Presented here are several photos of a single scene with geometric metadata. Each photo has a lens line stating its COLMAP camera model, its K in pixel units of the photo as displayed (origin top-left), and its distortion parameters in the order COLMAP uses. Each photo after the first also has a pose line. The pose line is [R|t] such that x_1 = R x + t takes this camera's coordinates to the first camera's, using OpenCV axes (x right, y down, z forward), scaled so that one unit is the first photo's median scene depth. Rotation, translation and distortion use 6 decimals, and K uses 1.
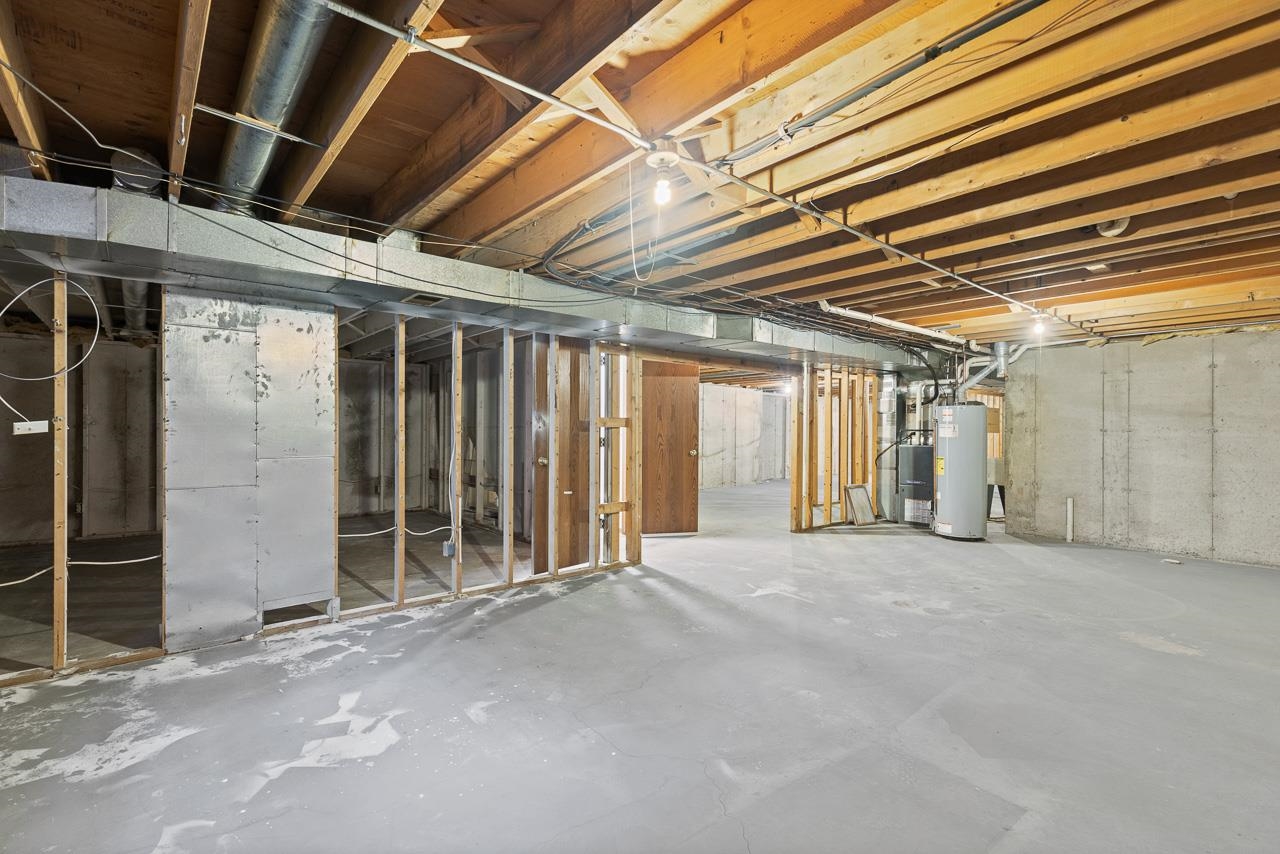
lens RADIAL K [[578.5, 0, 640.0], [0, 578.5, 427.0], [0, 0, 1]] dist [0.001595, 0.000109]
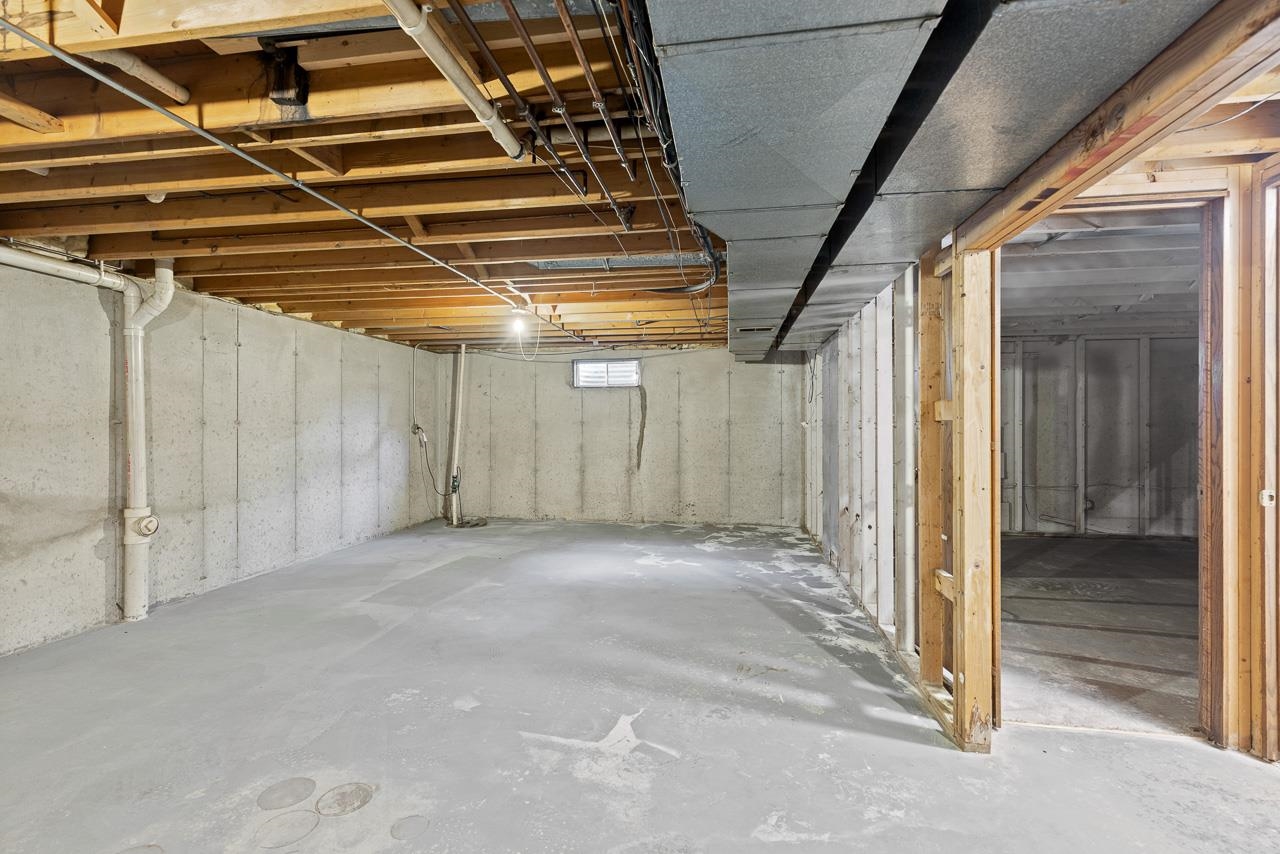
lens RADIAL K [[578.5, 0, 640.0], [0, 578.5, 427.0], [0, 0, 1]] dist [0.001595, 0.000109]
pose [[-0.760182, -0.001940, -0.649708, 0.584597], [-0.000186, 0.999996, -0.002769, 0.006966], [0.649711, -0.001984, -0.760179, 1.519314]]
